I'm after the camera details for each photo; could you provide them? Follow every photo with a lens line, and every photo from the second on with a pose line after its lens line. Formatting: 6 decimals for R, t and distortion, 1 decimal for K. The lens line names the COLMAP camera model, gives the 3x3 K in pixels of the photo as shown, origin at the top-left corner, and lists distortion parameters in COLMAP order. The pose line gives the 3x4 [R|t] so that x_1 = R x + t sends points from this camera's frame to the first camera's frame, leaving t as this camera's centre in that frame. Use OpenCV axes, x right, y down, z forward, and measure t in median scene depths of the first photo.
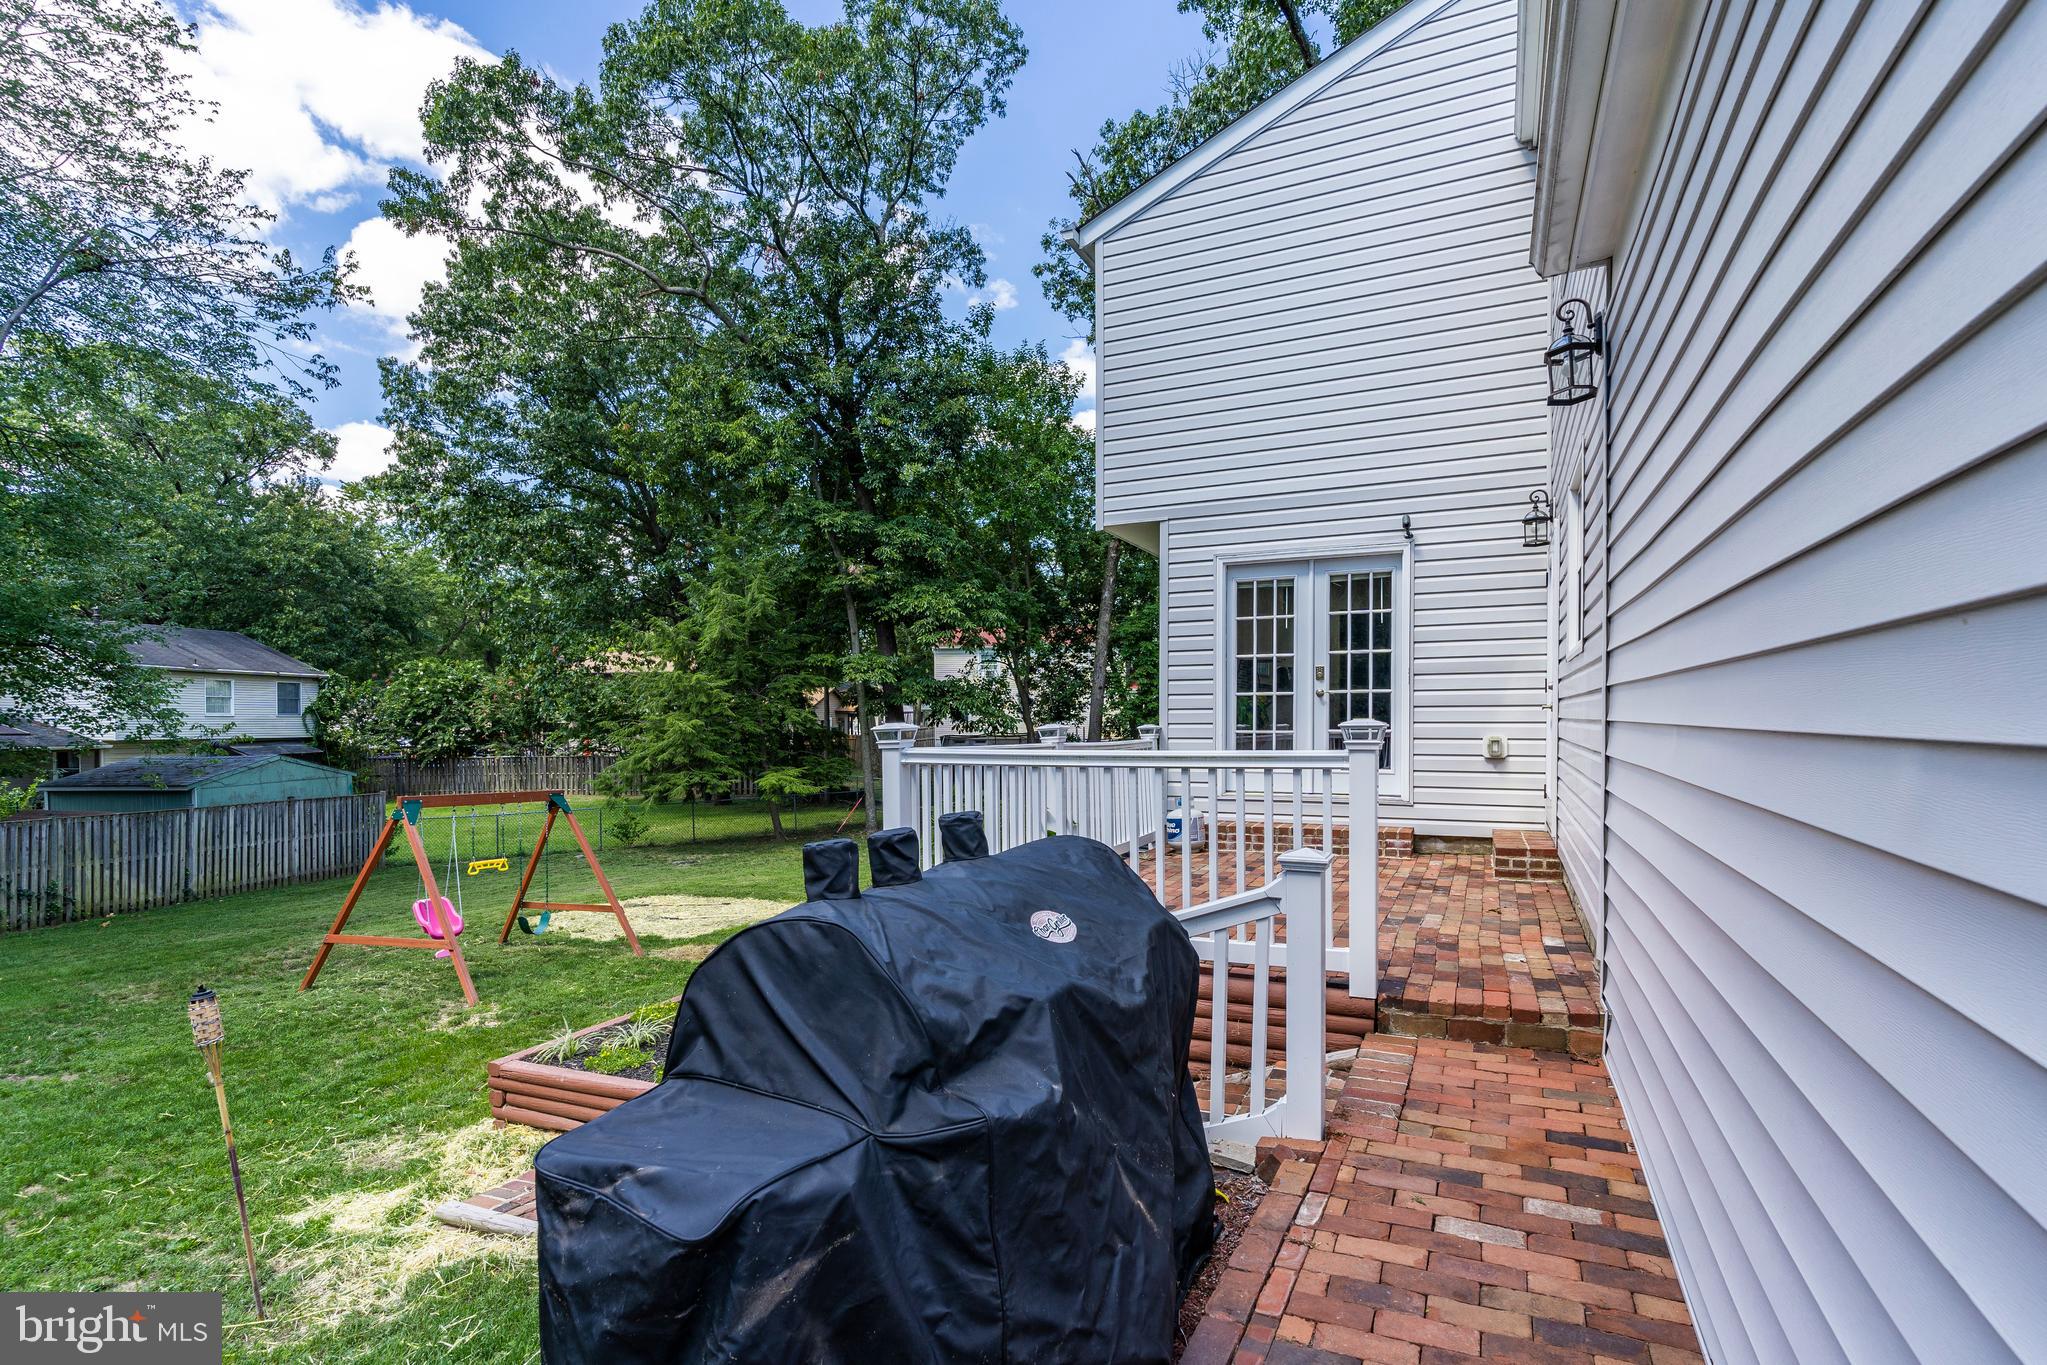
lens RADIAL K [[999.3, 0, 1030.9], [0, 999.3, 733.5], [0, 0, 1]] dist [-0.000234, -0.000557]
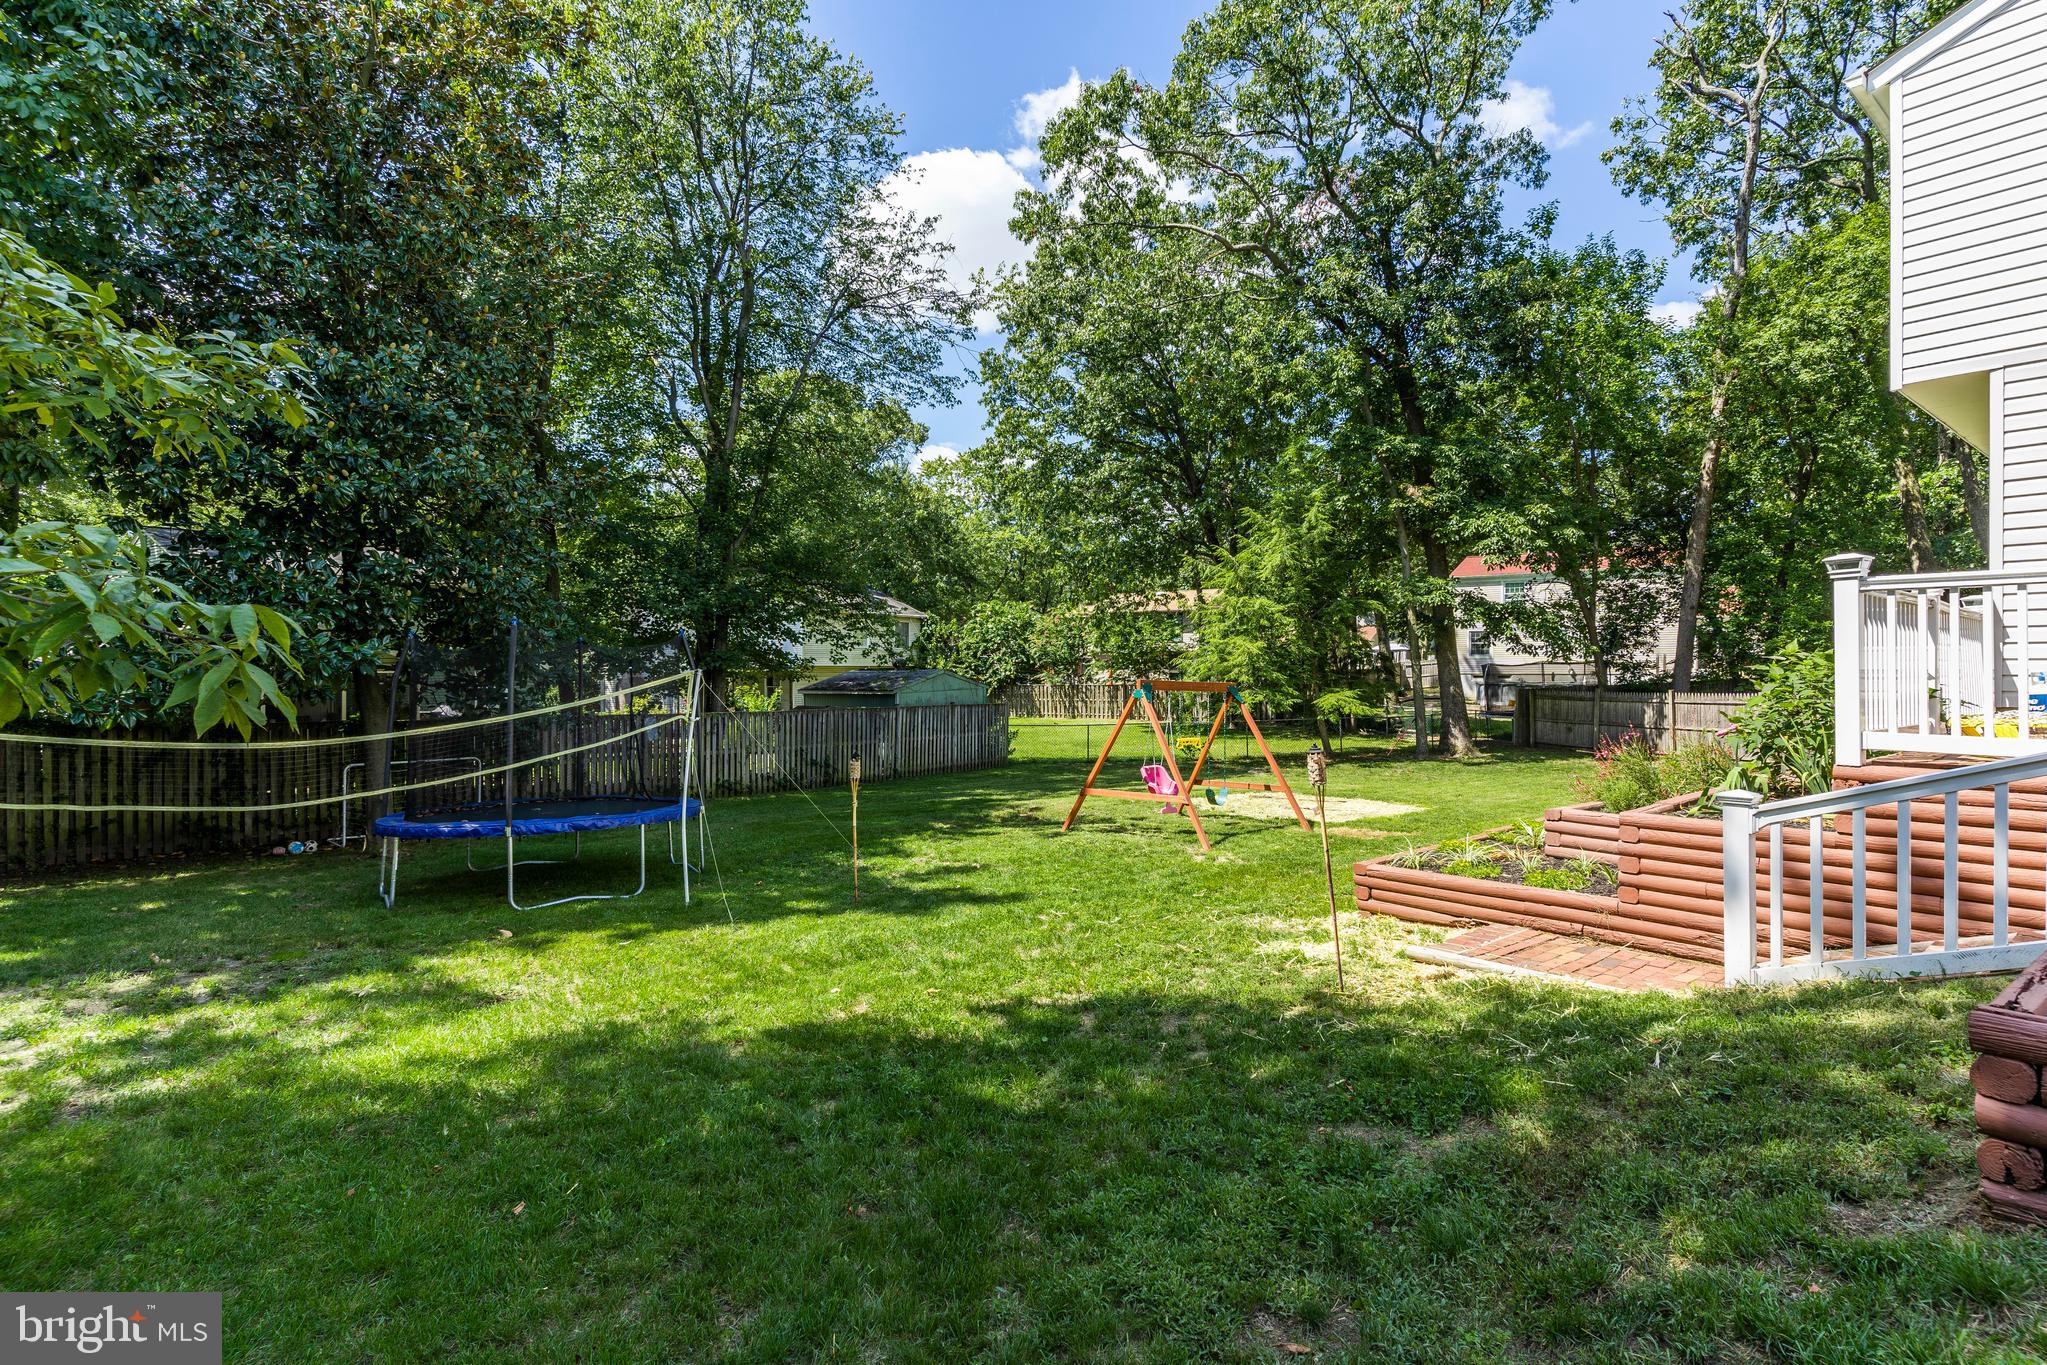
lens RADIAL K [[985.3, 0, 1023.1], [0, 985.3, 670.4], [0, 0, 1]] dist [0.001414, -0.000179]
pose [[0.894393, 0.005358, -0.447250, -0.085667], [-0.008504, 0.999951, -0.005026, 0.023792], [0.447201, 0.008299, 0.894395, -0.062862]]
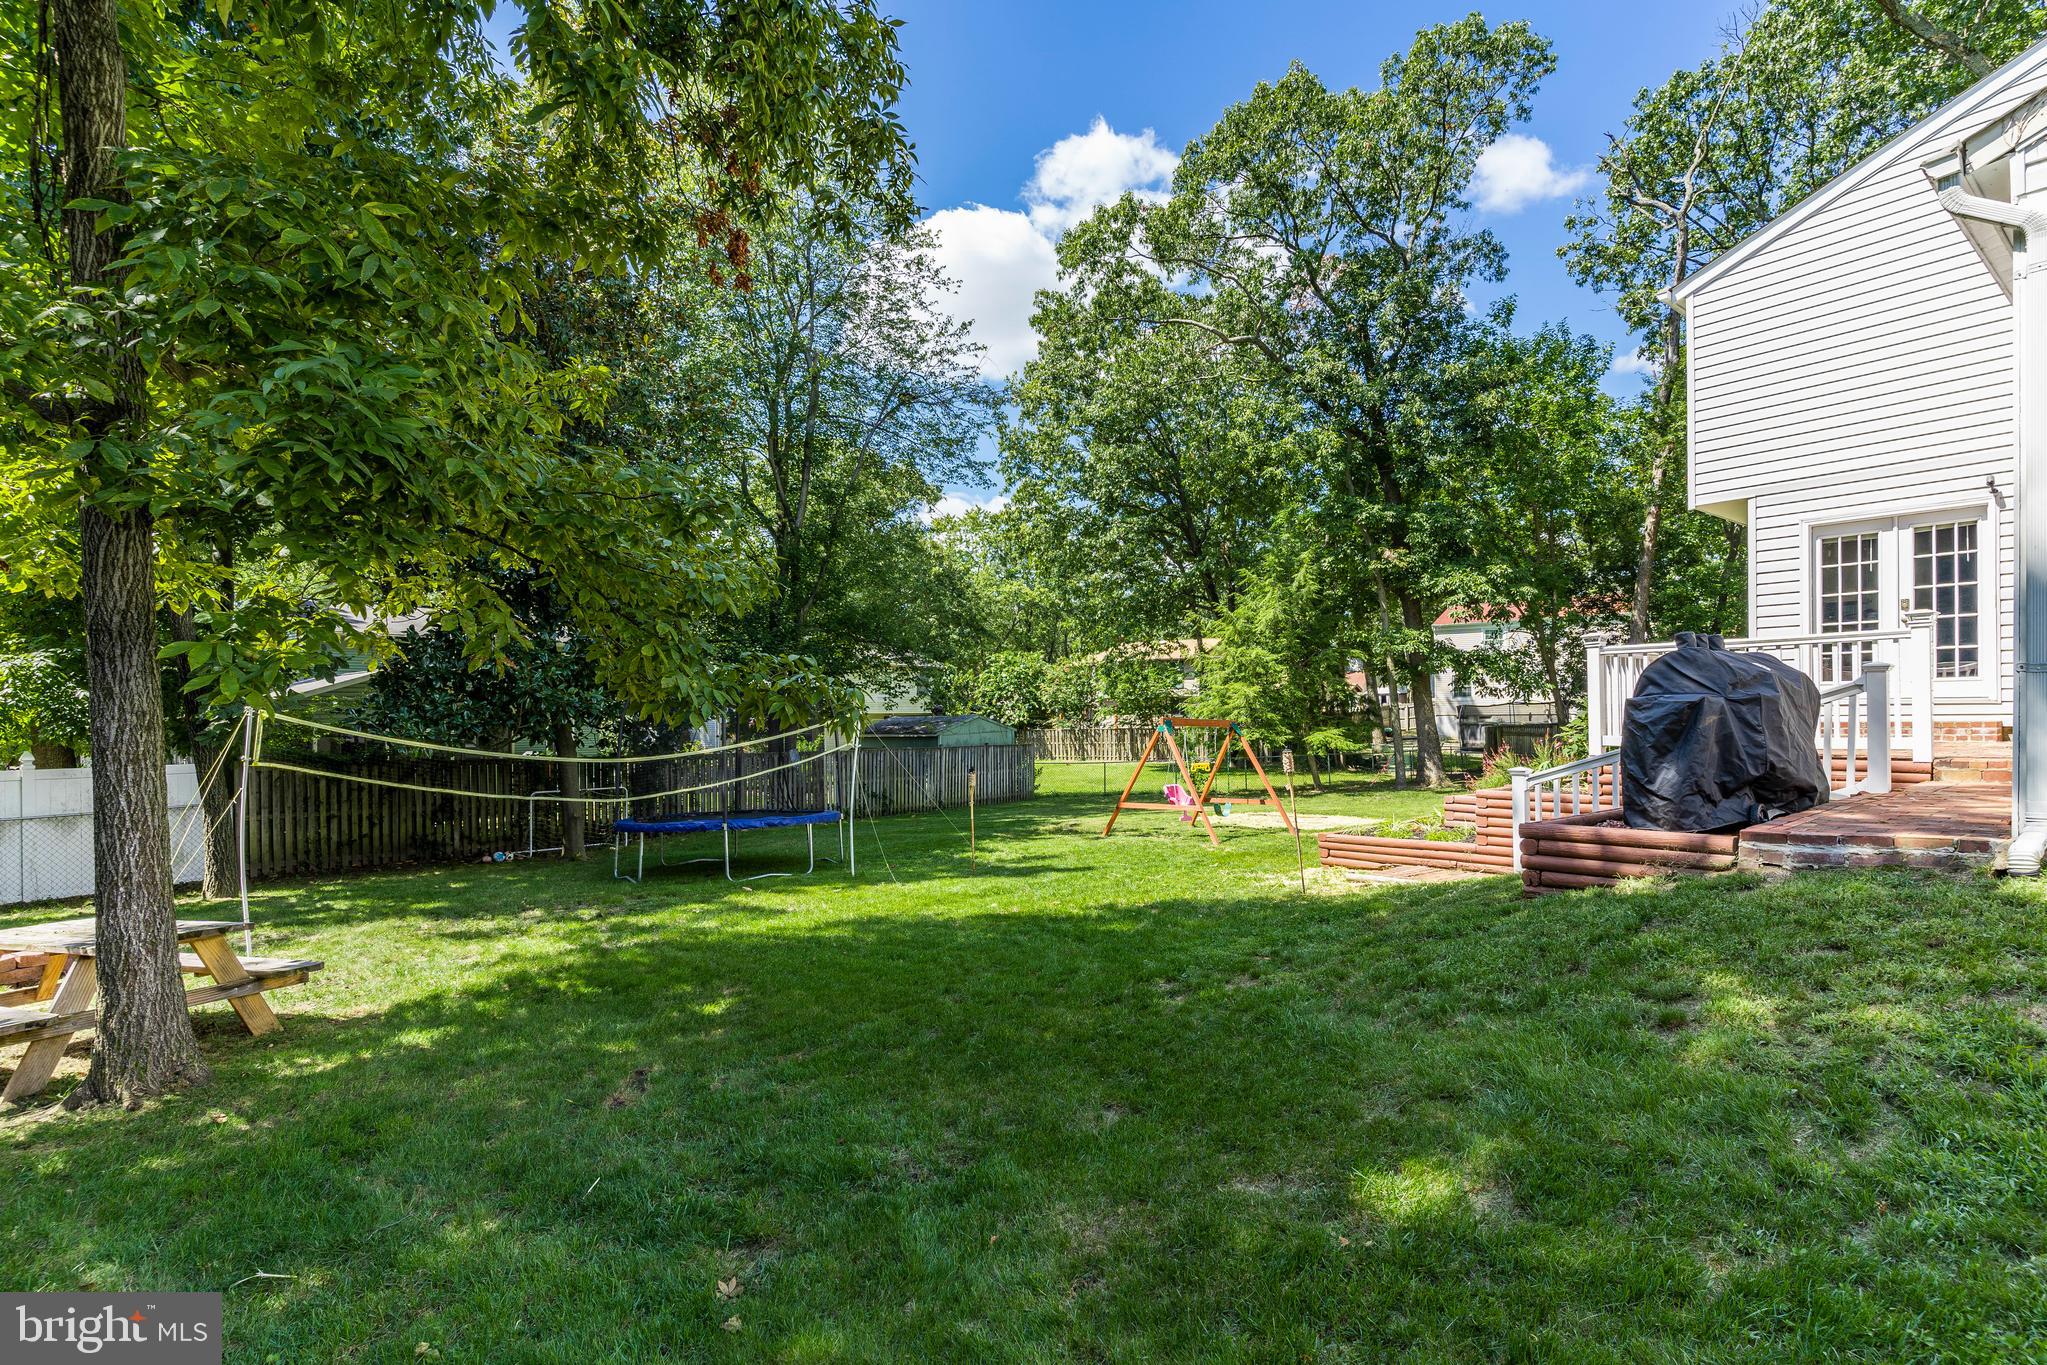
lens RADIAL K [[984.5, 0, 1016.3], [0, 984.5, 712.9], [0, 0, 1]] dist [0.002482, 0.000849]
pose [[0.892482, -0.006111, -0.451041, -0.051067], [0.001439, 0.999942, -0.010699, 0.029318], [0.451080, 0.008899, 0.892439, -0.207746]]
